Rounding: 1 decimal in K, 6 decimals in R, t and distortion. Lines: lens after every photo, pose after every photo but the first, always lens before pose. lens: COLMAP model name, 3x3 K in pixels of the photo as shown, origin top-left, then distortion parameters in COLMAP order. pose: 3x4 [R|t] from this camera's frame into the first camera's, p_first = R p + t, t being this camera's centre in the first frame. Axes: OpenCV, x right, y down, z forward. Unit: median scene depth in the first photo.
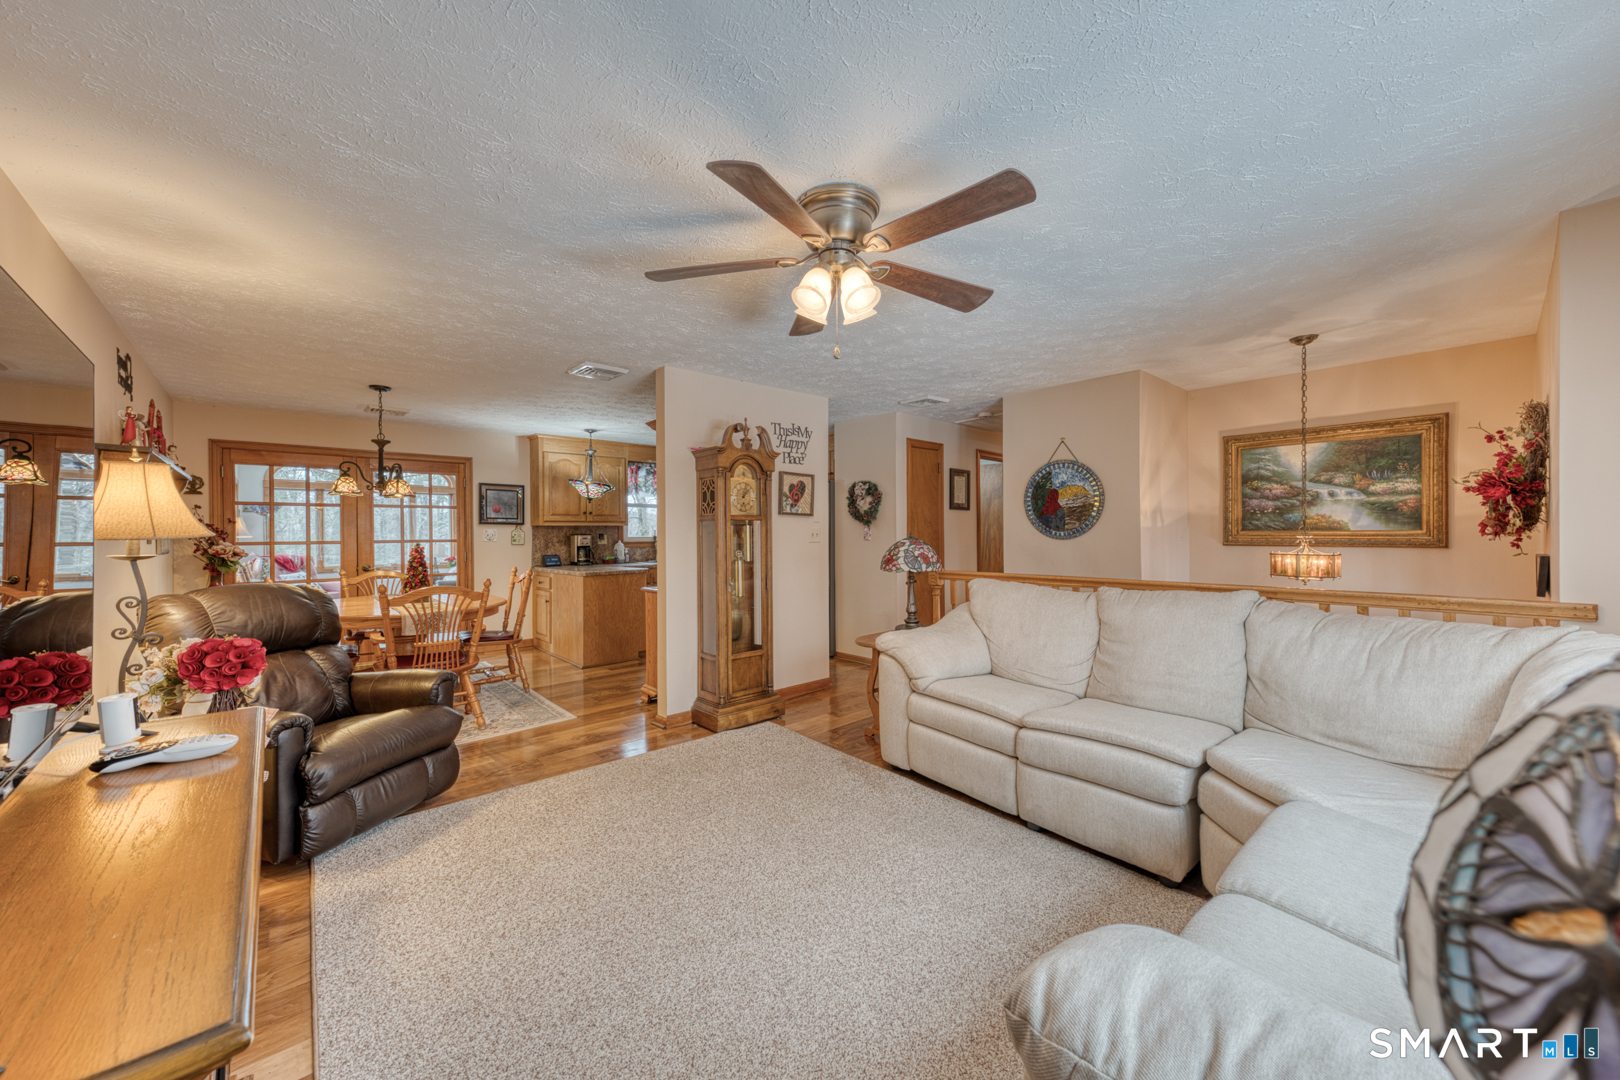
lens RADIAL K [[607.9, 0, 803.8], [0, 607.9, 532.9], [0, 0, 1]] dist [0.000847, 0.000024]
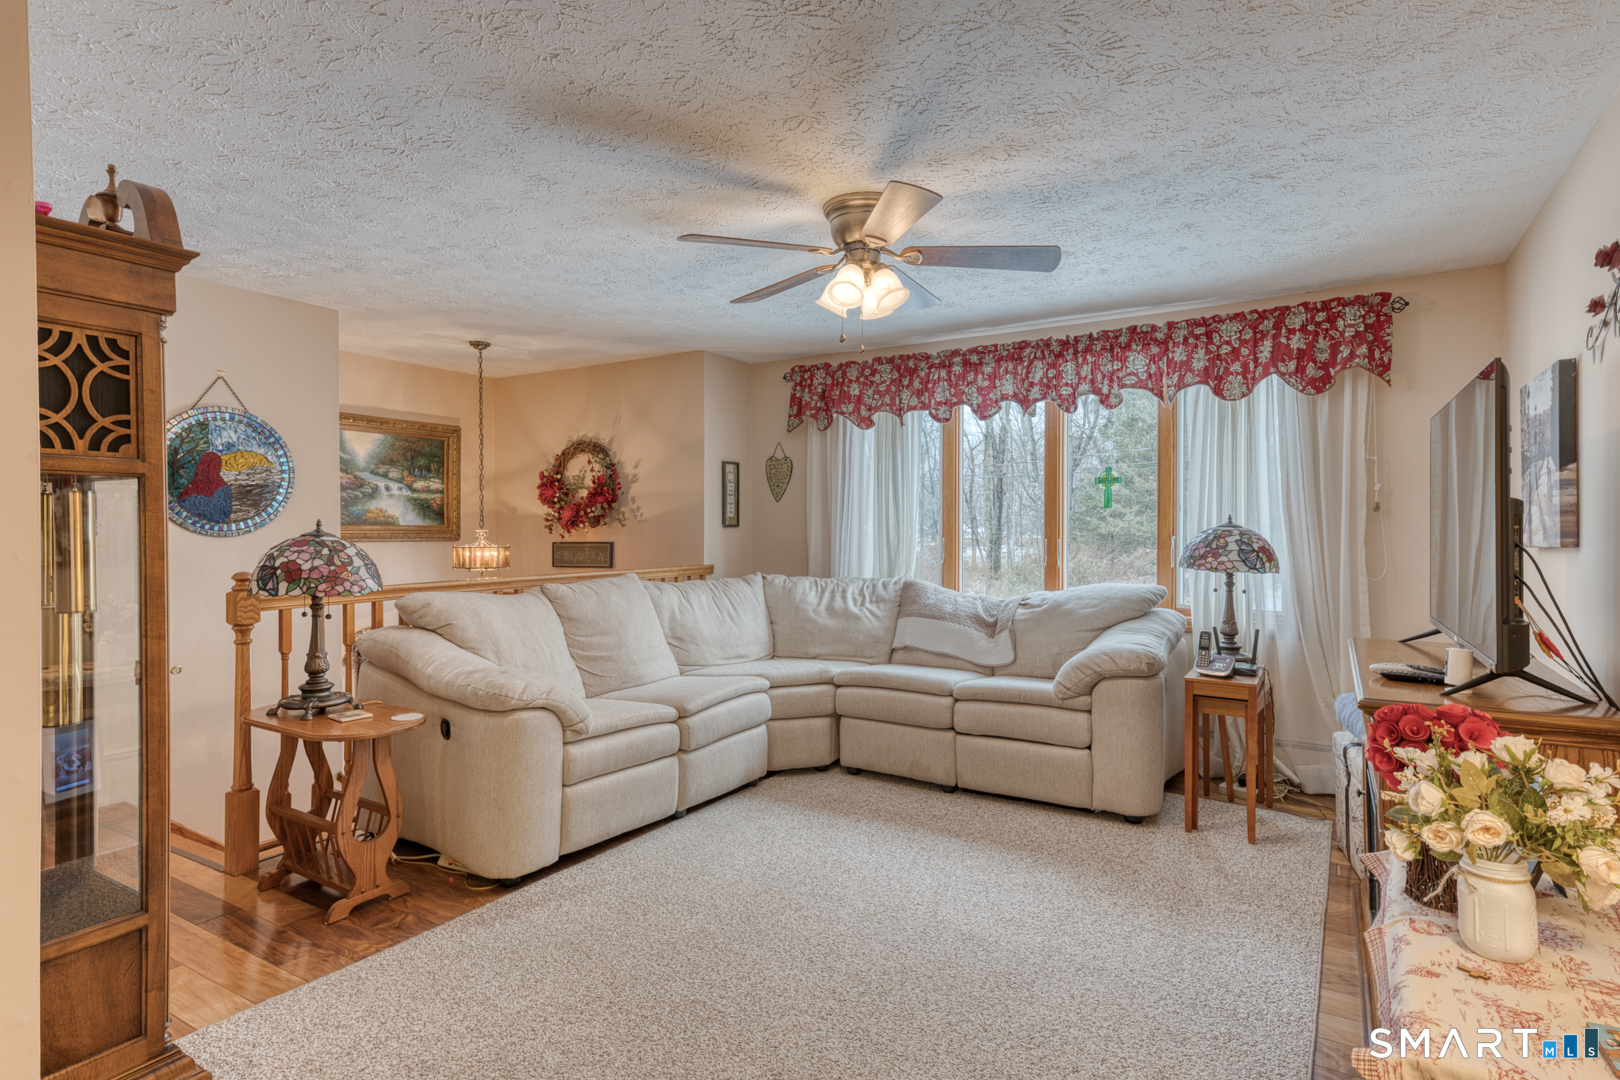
lens RADIAL K [[865.2, 0, 808.1], [0, 865.2, 537.3], [0, 0, 1]] dist [-0.000567, -0.000047]
pose [[-0.336701, -0.005280, 0.941597, -0.695677], [0.003487, 0.999970, 0.006854, 0.008819], [-0.941605, 0.005591, -0.336672, 0.851467]]
